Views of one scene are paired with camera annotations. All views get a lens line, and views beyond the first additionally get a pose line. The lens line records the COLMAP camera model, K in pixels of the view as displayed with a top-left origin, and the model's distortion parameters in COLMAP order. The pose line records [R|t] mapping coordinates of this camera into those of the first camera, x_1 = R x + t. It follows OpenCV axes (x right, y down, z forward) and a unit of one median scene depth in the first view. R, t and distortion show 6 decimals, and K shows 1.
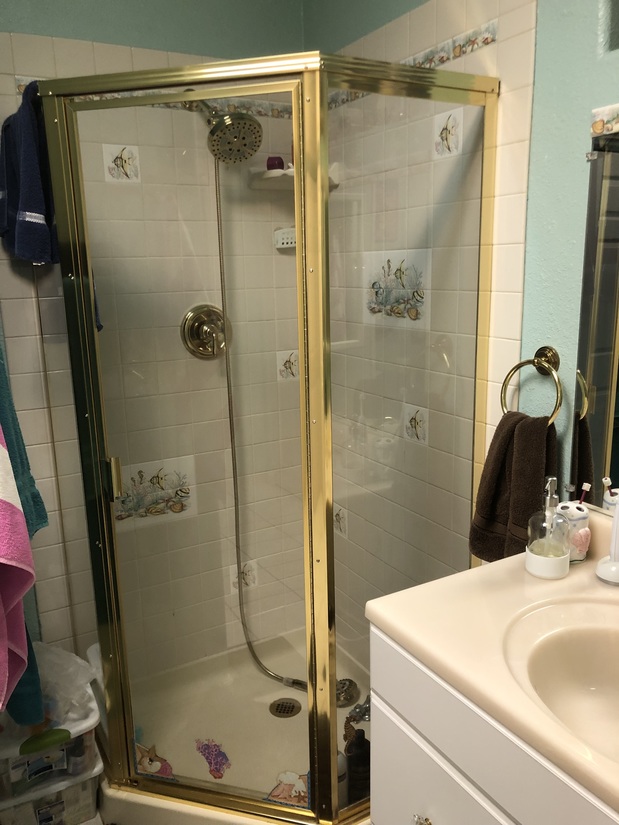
lens RADIAL K [[672.6, 0, 311.7], [0, 672.6, 420.8], [0, 0, 1]] dist [0.037906, -0.044193]
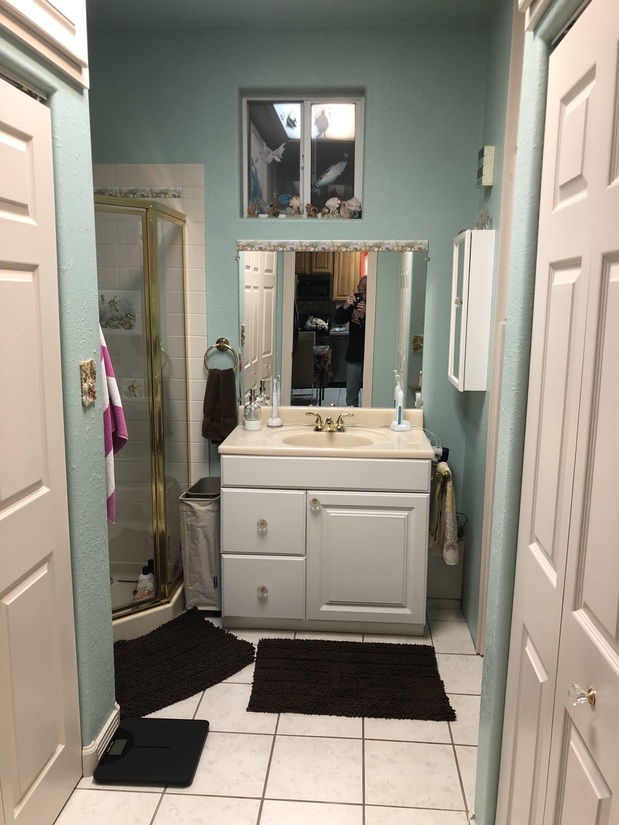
lens RADIAL K [[672.6, 0, 310.3], [0, 672.6, 410.9], [0, 0, 1]] dist [0.037906, -0.044193]
pose [[0.557677, -0.107249, 0.823101, -1.218833], [0.160394, 0.986852, 0.019913, 0.118264], [-0.814414, 0.120915, 0.567546, -0.425043]]
